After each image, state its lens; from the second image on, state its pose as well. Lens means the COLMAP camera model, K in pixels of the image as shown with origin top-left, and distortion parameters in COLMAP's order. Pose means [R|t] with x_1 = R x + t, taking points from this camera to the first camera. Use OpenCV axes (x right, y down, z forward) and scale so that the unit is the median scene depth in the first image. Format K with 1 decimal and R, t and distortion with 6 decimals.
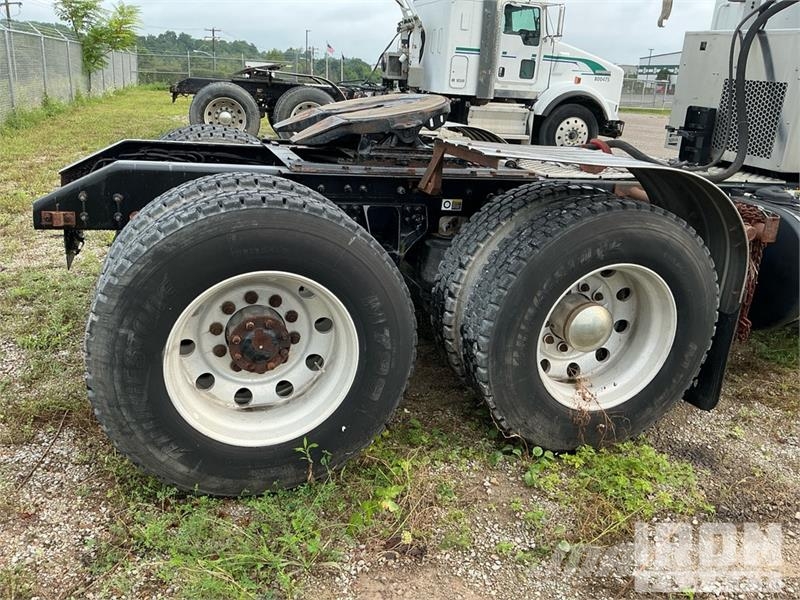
lens RADIAL K [[668.2, 0, 400.0], [0, 668.2, 300.0], [0, 0, 1]] dist [0.092019, -0.175043]
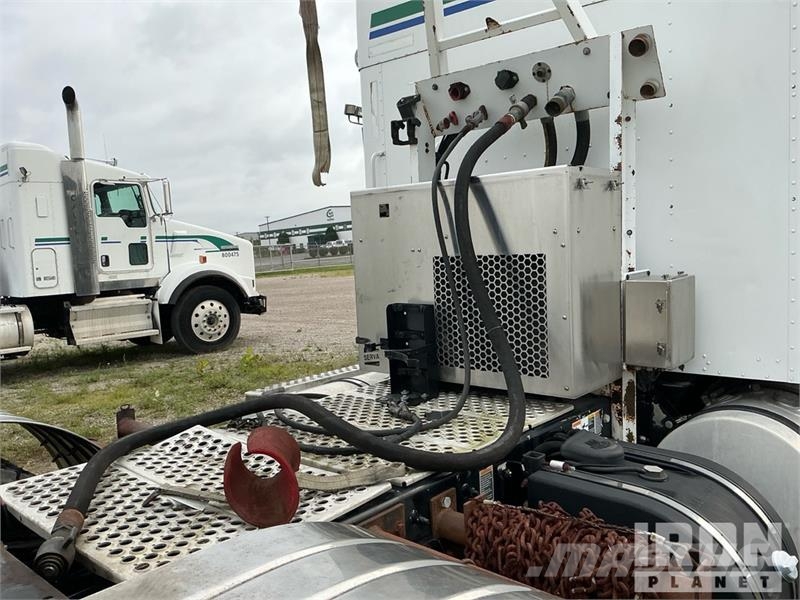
lens RADIAL K [[663.3, 0, 400.0], [0, 663.3, 300.0], [0, 0, 1]] dist [0.146518, -0.330648]
pose [[0.857940, -0.152805, 0.490499, 0.051225], [0.264605, 0.949799, -0.166933, -0.066889], [-0.440367, 0.273007, 0.855304, 0.171499]]
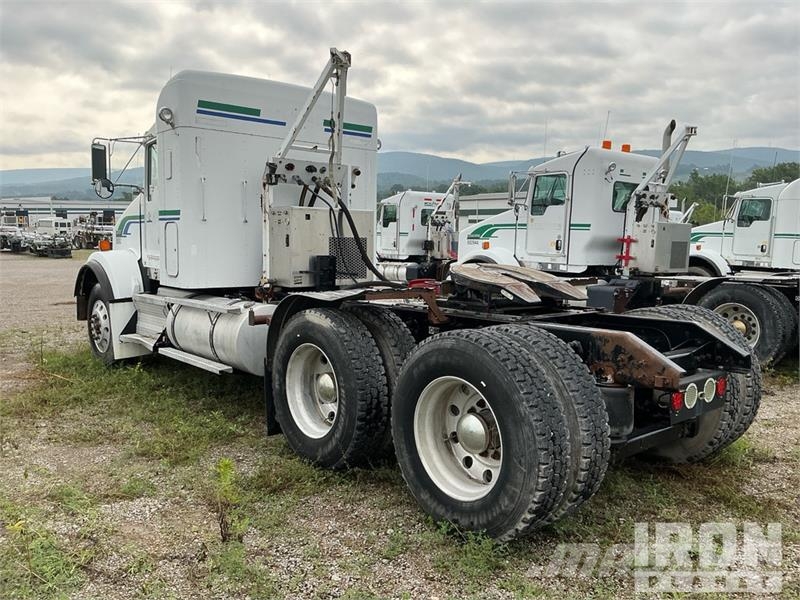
lens RADIAL K [[663.3, 0, 400.0], [0, 663.3, 300.0], [0, 0, 1]] dist [0.146518, -0.330648]
pose [[-0.362679, -0.155854, 0.918789, -0.356530], [0.271878, 0.925330, 0.264284, -0.190339], [-0.891373, 0.345649, -0.293224, 0.462815]]
